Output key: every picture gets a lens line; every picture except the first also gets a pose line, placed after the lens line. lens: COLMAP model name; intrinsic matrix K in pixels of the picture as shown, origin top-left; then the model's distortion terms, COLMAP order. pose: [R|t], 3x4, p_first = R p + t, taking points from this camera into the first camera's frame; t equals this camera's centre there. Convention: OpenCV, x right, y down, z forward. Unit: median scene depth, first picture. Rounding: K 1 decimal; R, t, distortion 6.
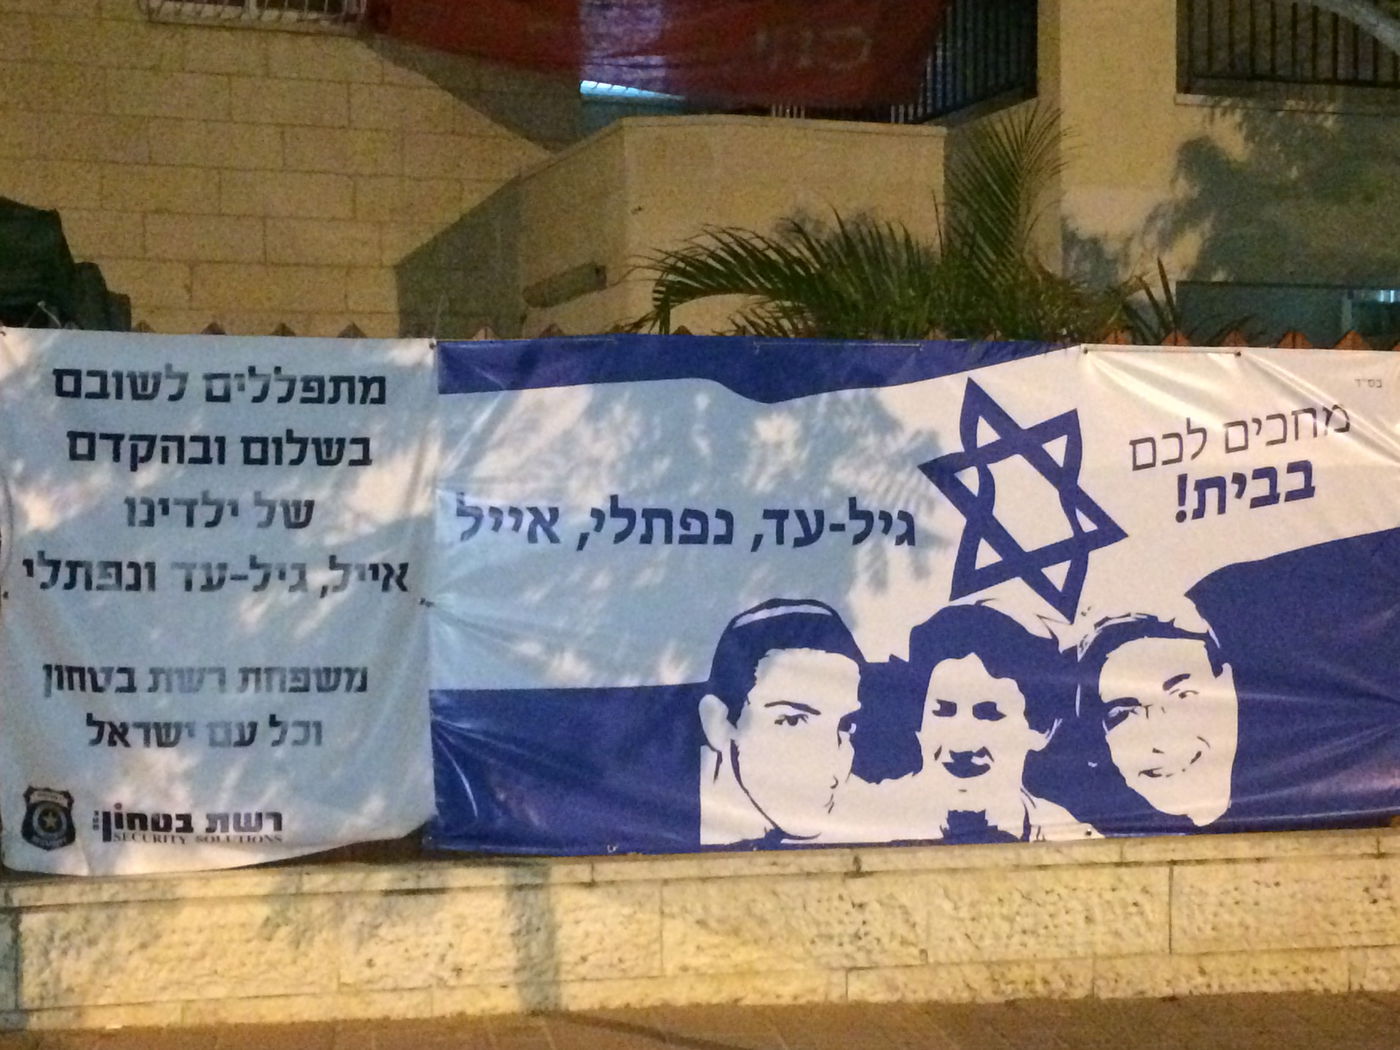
lens RADIAL K [[2273.5, 0, 695.0], [0, 2273.5, 528.7], [0, 0, 1]] dist [0.105925, 0.000000]
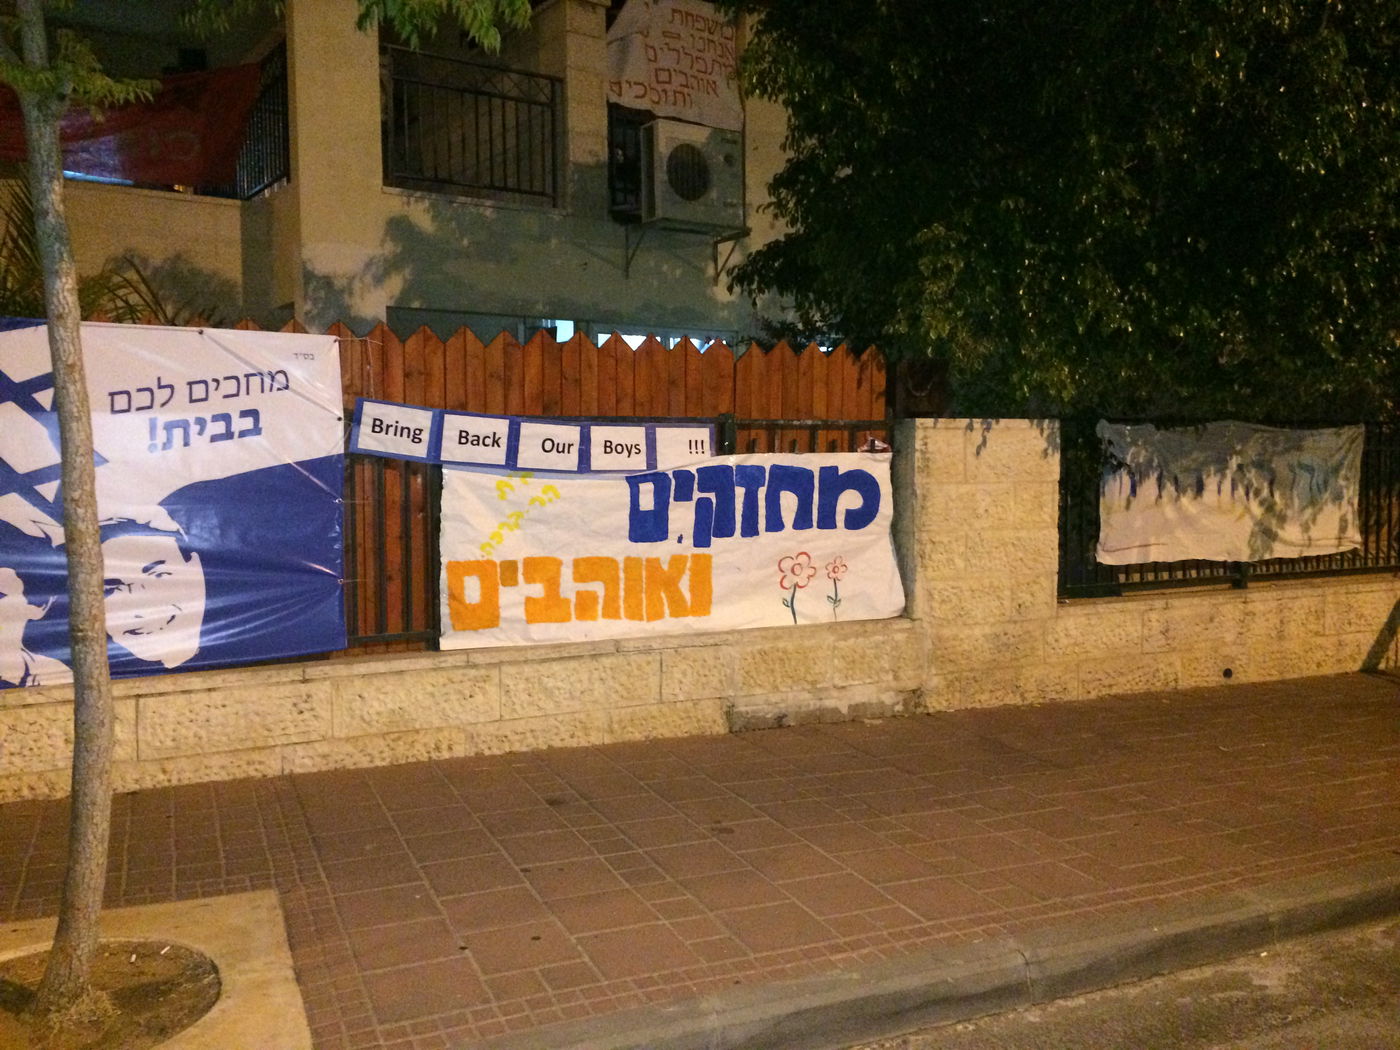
lens RADIAL K [[1242.9, 0, 700.3], [0, 1242.9, 517.5], [0, 0, 1]] dist [0.078769, -0.077594]
pose [[0.968668, -0.014320, 0.247948, 0.349765], [0.004761, 0.999224, 0.039108, 0.008741], [-0.248315, -0.036702, 0.967984, 0.174709]]
